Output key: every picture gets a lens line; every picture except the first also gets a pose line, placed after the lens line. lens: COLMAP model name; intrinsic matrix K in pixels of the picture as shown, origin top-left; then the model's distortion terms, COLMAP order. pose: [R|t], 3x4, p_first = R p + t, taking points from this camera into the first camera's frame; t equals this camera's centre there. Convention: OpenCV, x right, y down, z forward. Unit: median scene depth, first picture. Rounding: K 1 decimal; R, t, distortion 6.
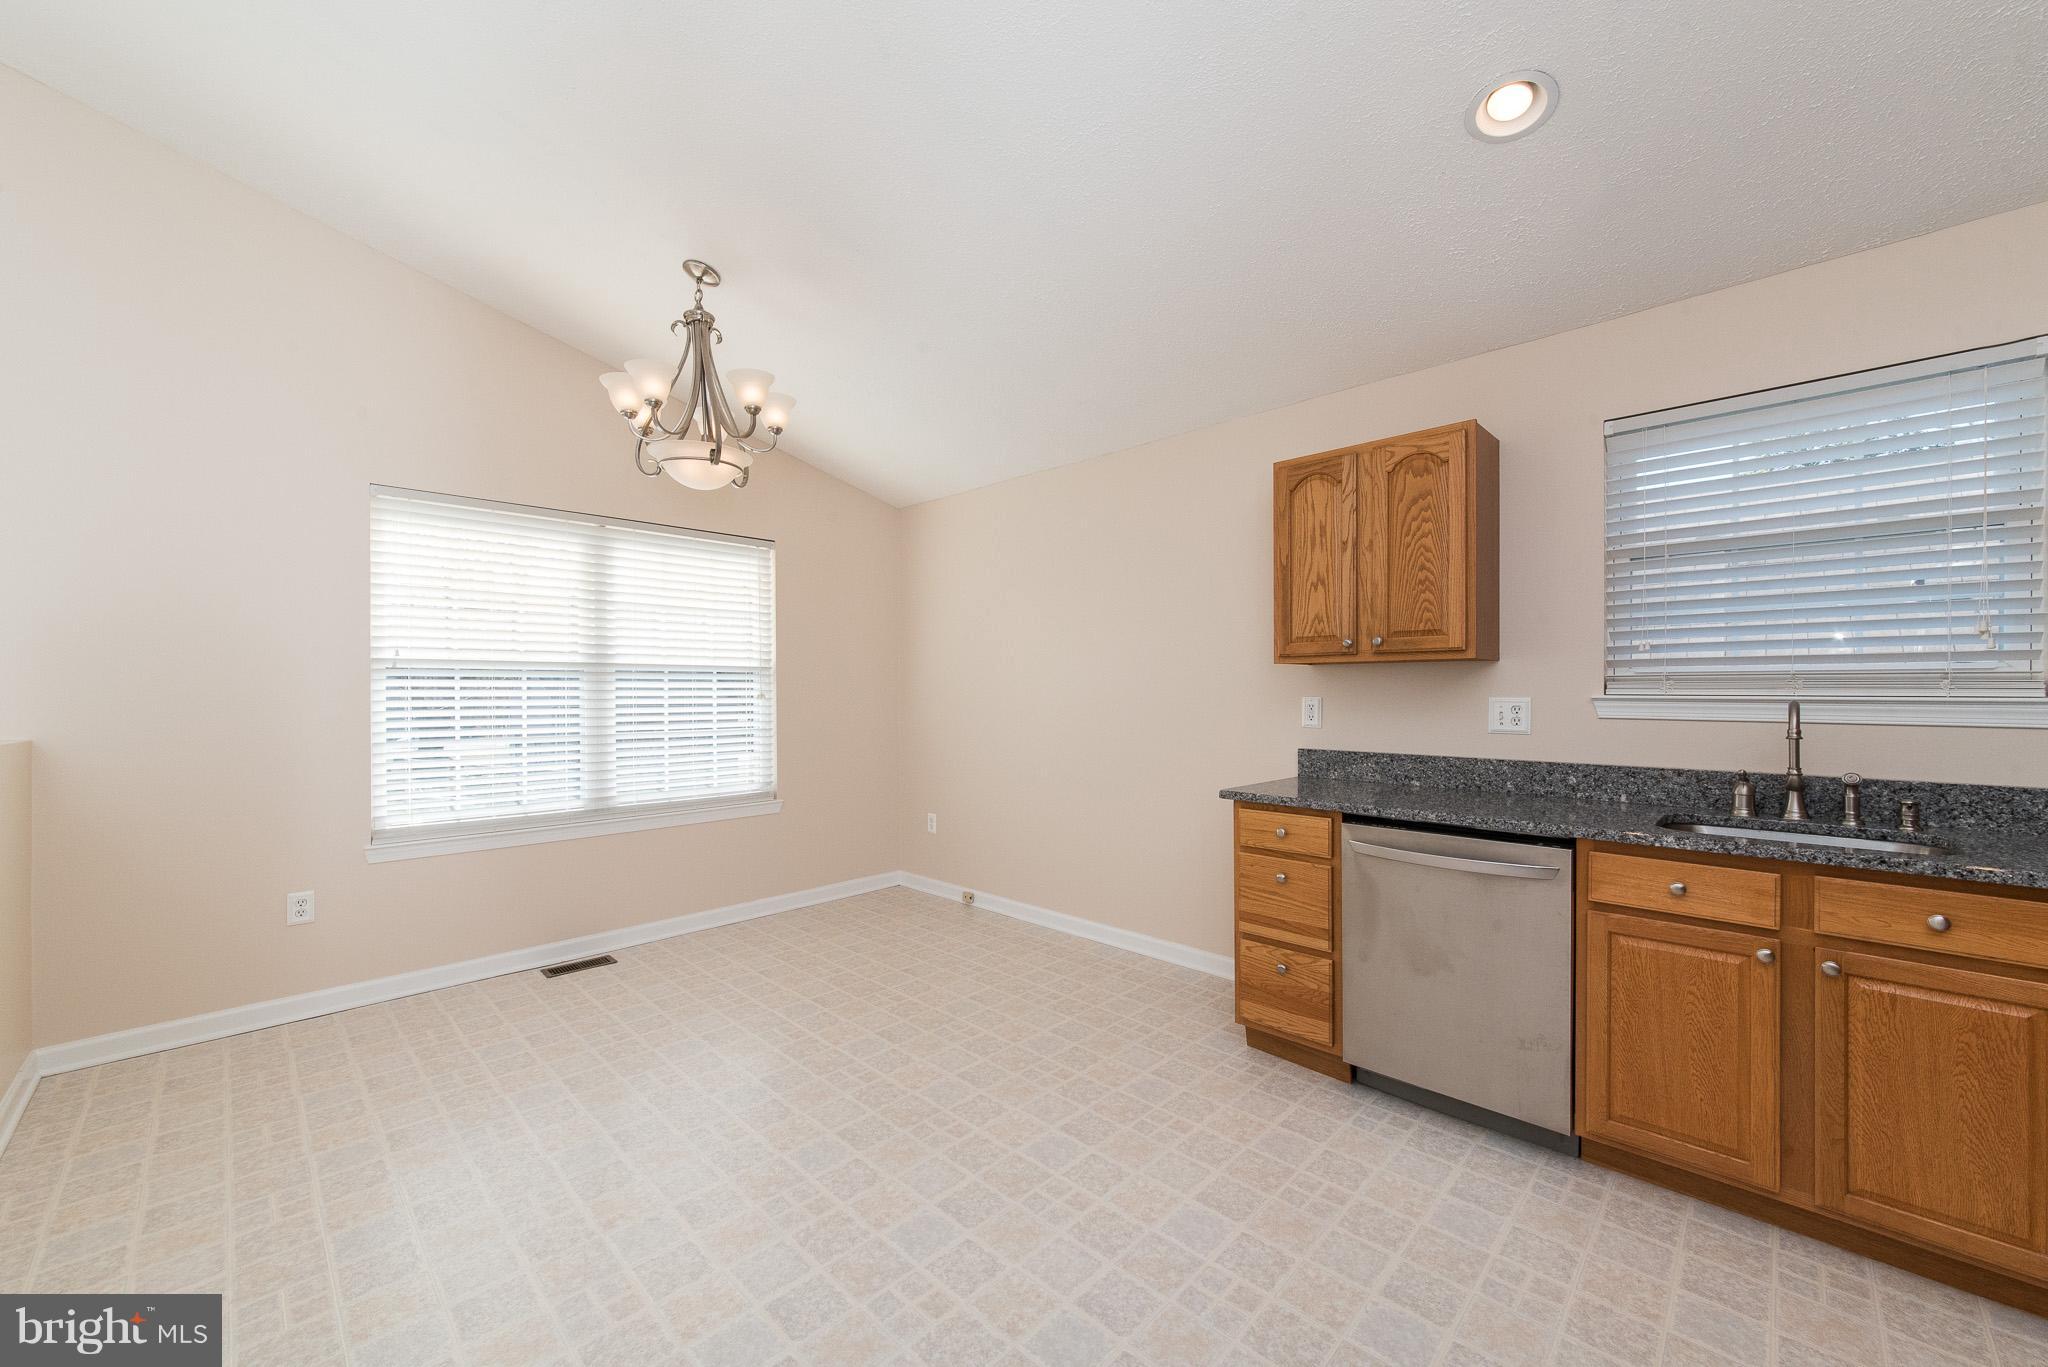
lens RADIAL K [[807.2, 0, 1039.8], [0, 807.2, 692.5], [0, 0, 1]] dist [-0.001913, 0.000657]
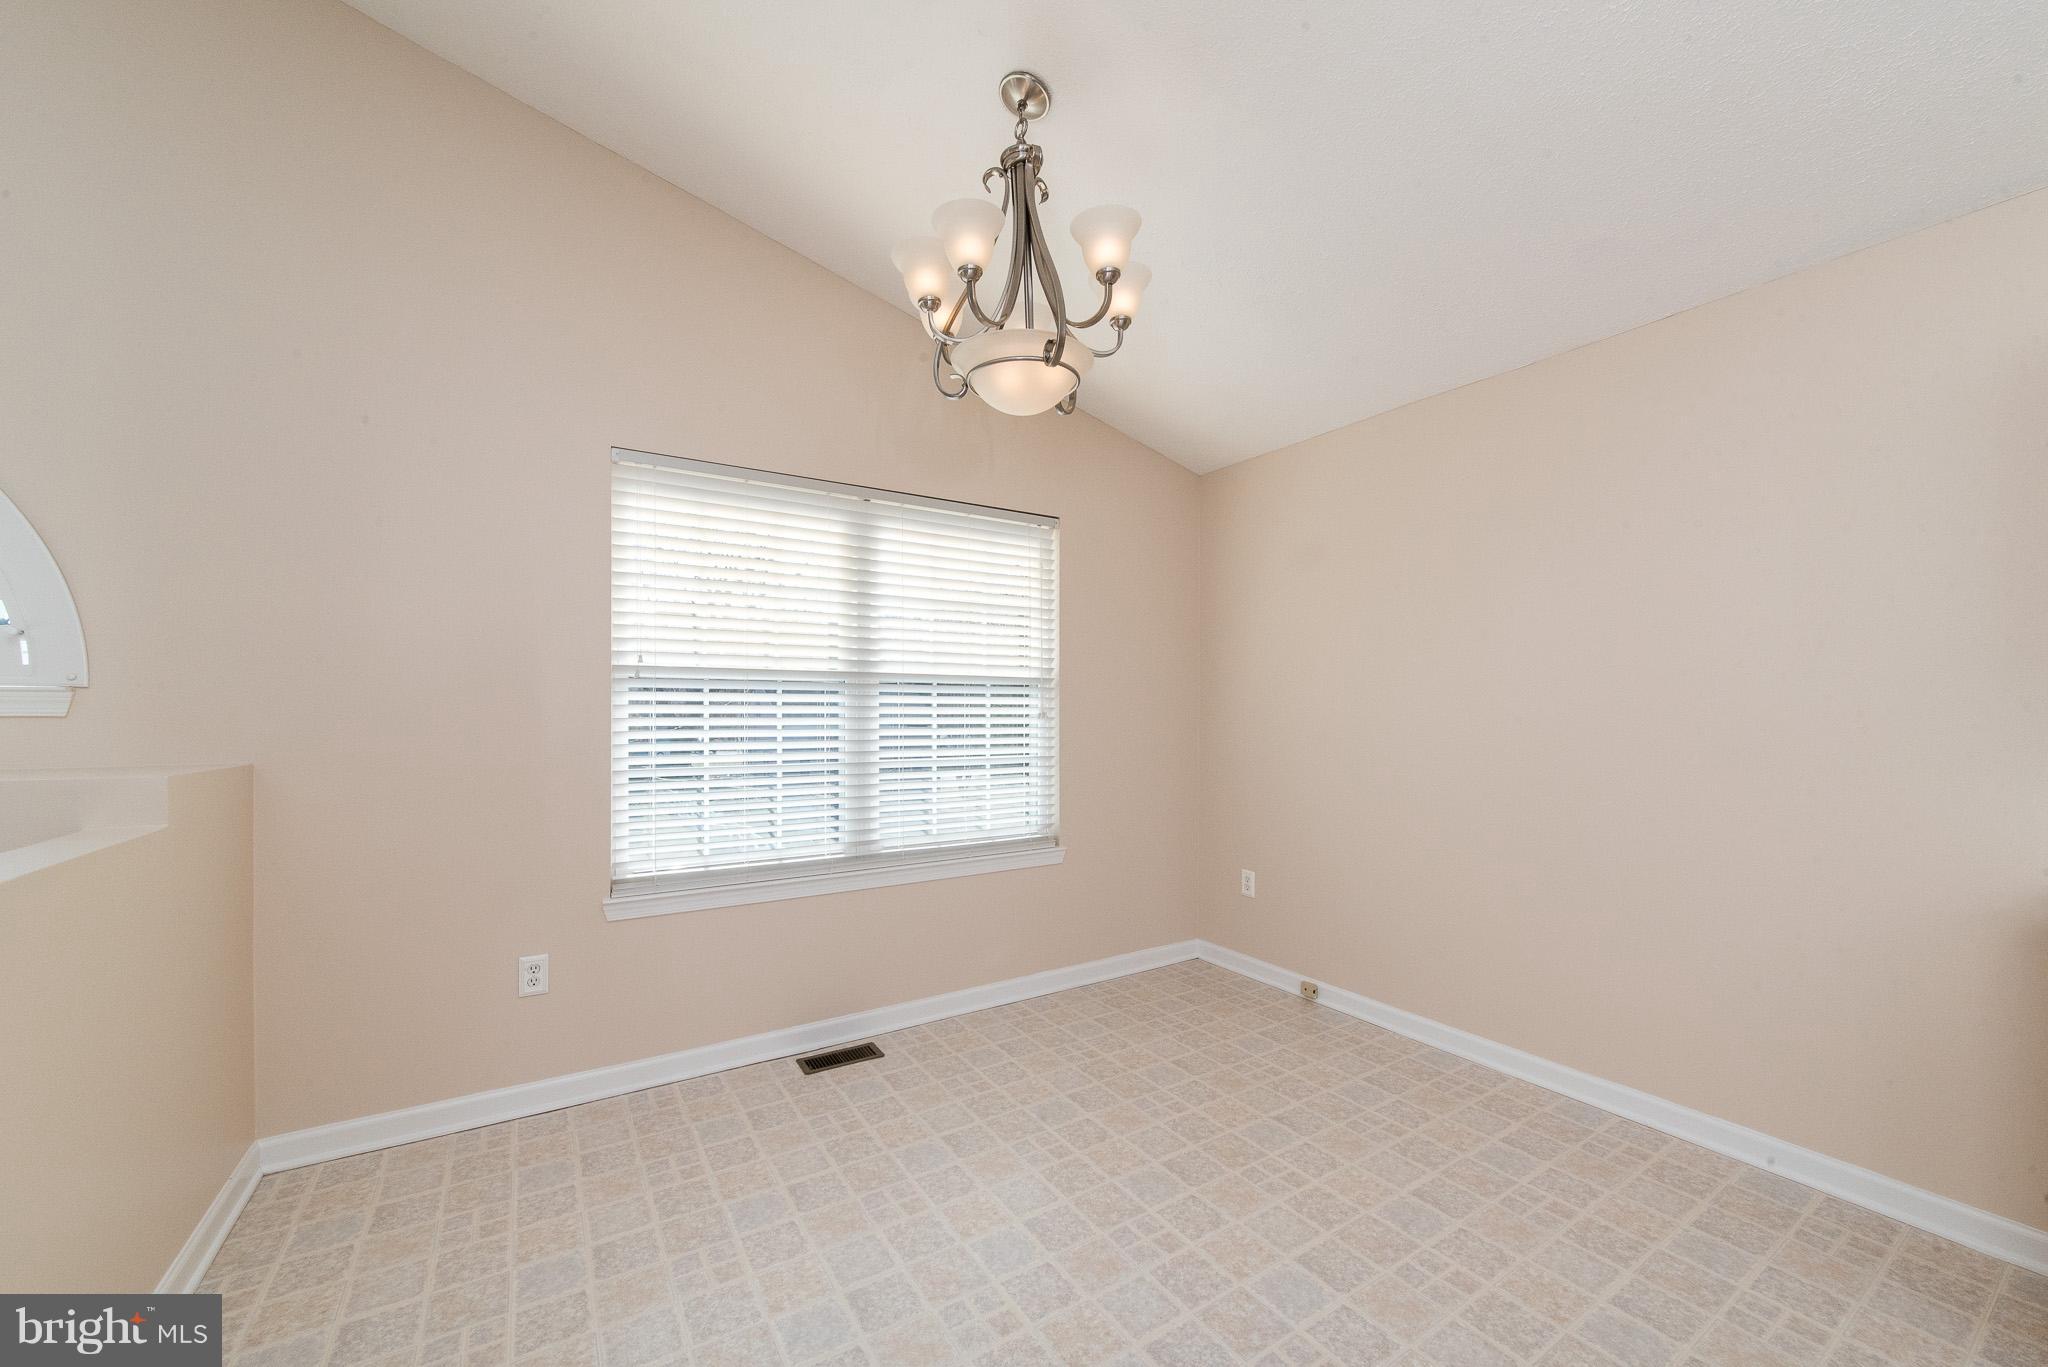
lens RADIAL K [[807.2, 0, 1029.9], [0, 807.2, 712.5], [0, 0, 1]] dist [-0.001913, 0.000657]
pose [[0.971893, 0.005695, -0.235356, -0.217509], [-0.005690, 0.999984, 0.000702, 0.001665], [0.235356, 0.000657, 0.971909, 0.292784]]
